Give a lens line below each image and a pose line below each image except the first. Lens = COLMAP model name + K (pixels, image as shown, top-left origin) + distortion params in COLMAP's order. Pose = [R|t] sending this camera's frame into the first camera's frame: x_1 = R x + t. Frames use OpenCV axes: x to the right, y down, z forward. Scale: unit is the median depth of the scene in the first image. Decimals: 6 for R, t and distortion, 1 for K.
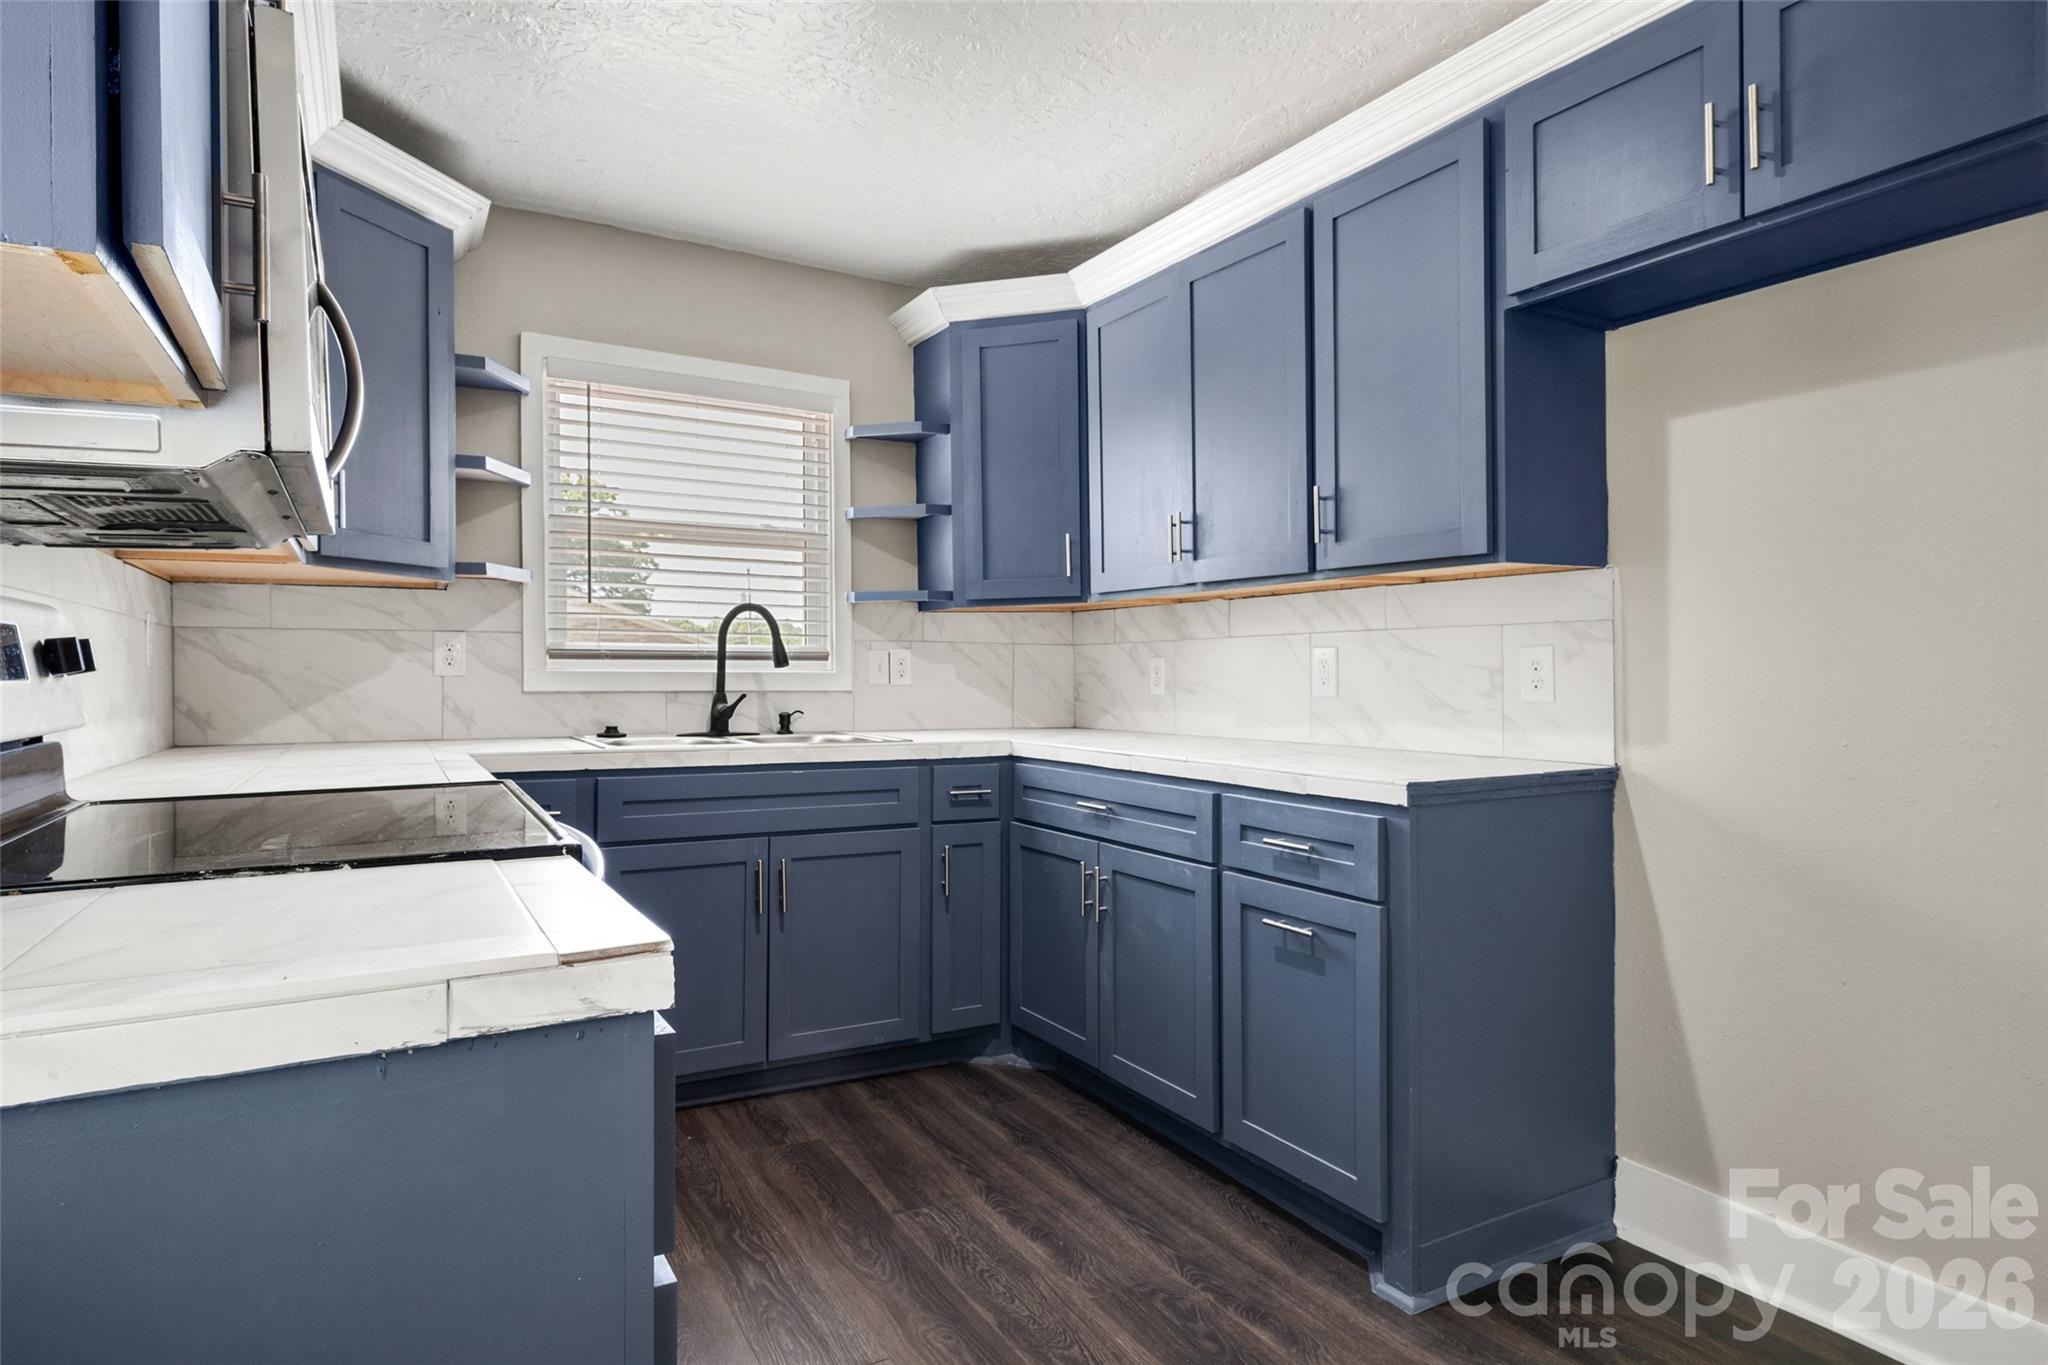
lens RADIAL K [[1131.3, 0, 1026.5], [0, 1131.3, 683.6], [0, 0, 1]] dist [-0.000059, -0.000739]
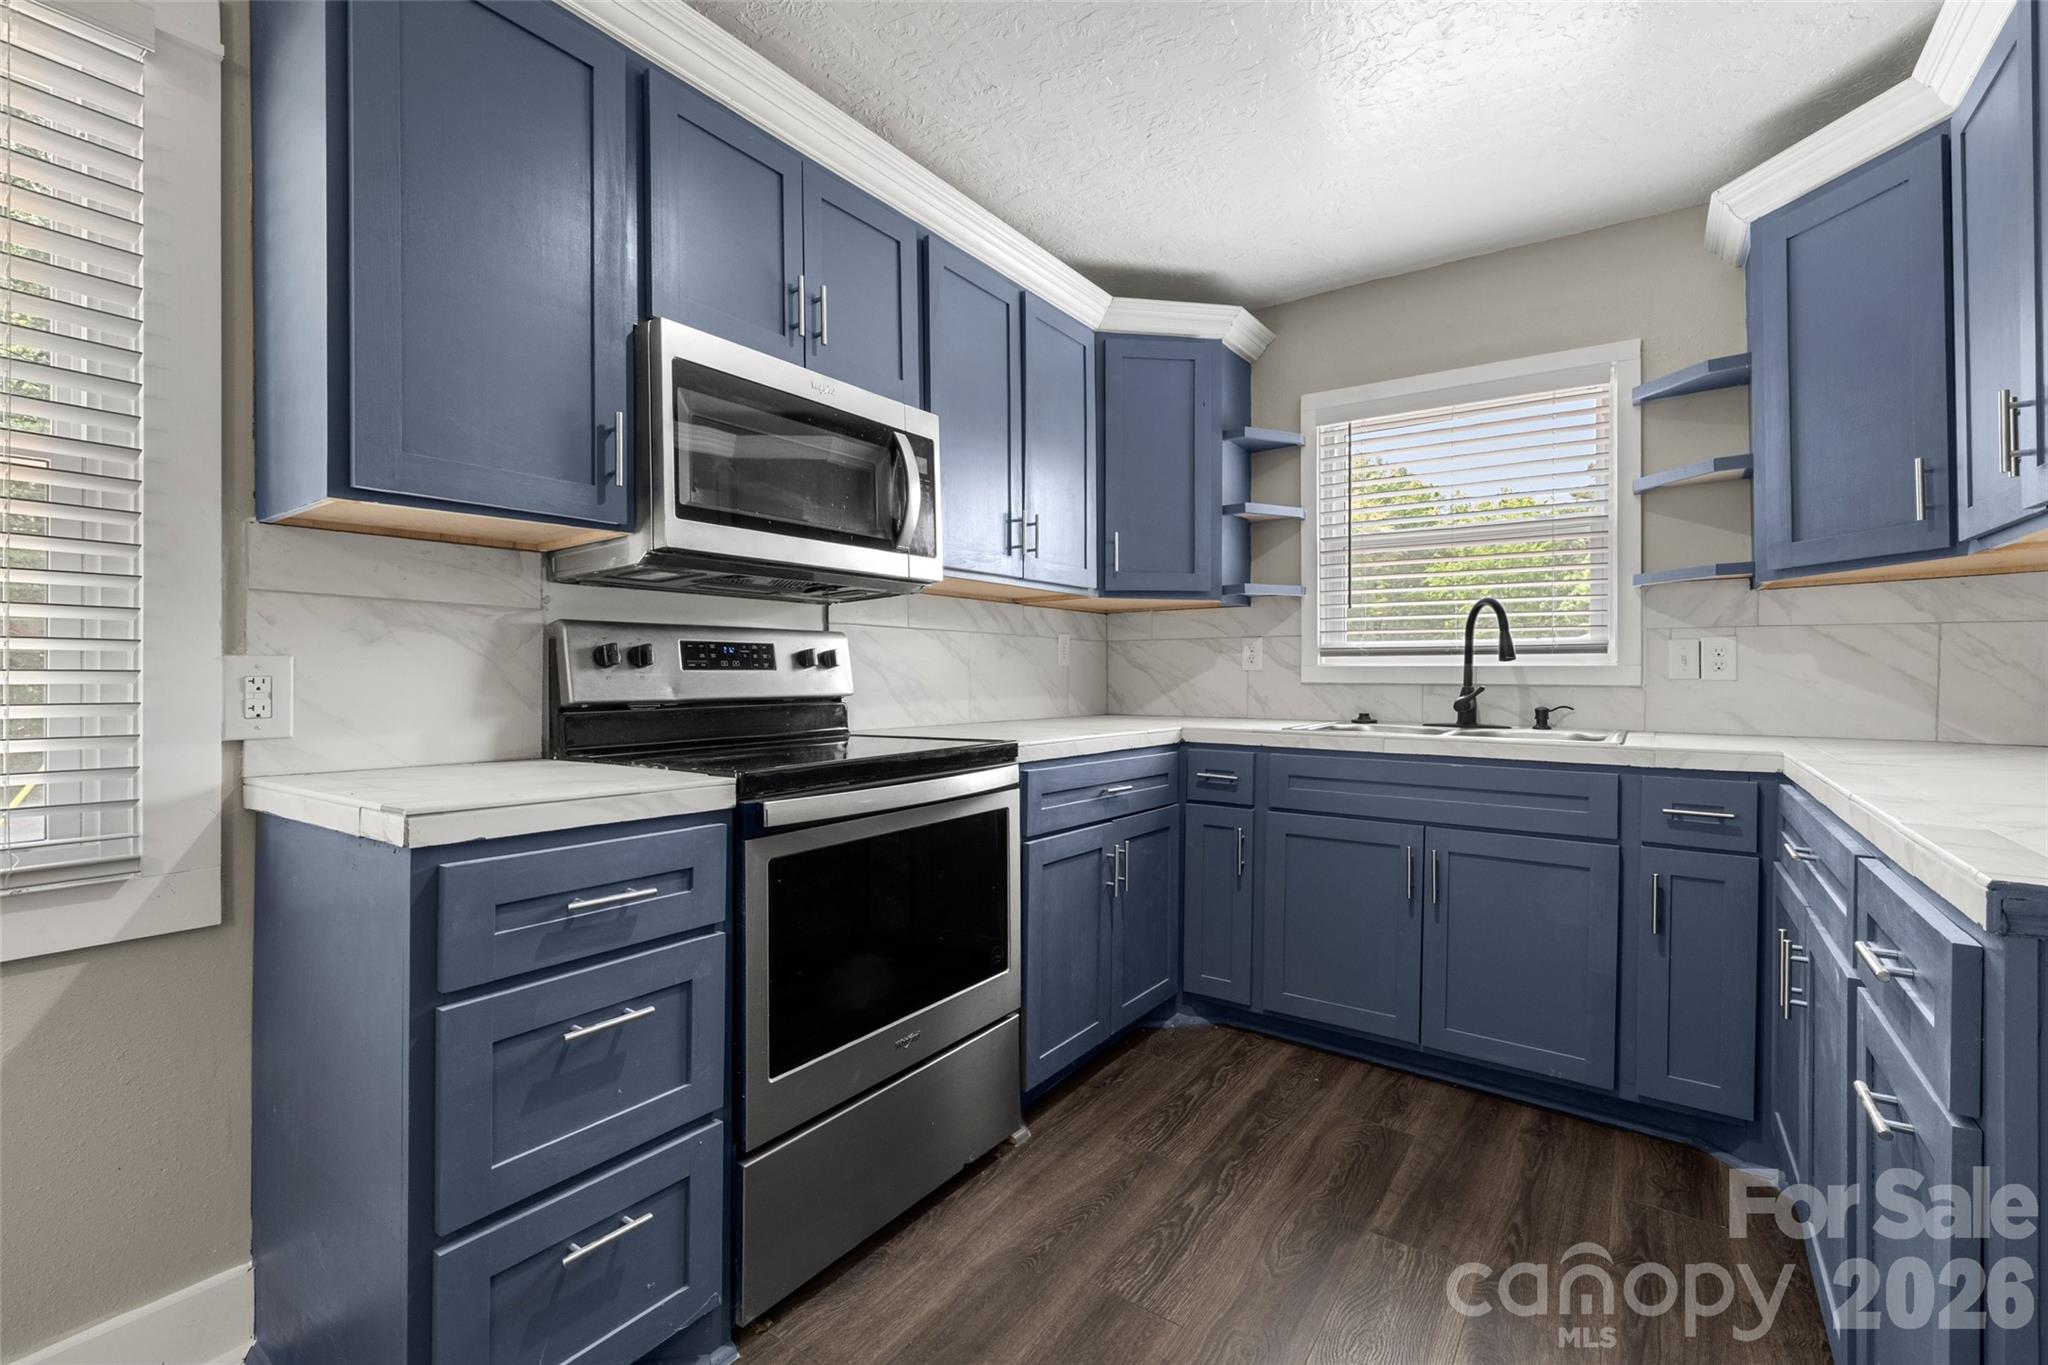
lens RADIAL K [[887.8, 0, 1022.3], [0, 887.8, 678.6], [0, 0, 1]] dist [0.000636, -0.000624]
pose [[0.418416, 0.002609, -0.908252, 0.322118], [-0.005972, 0.999982, 0.000121, 0.003936], [0.908236, 0.005373, 0.418424, 0.307651]]
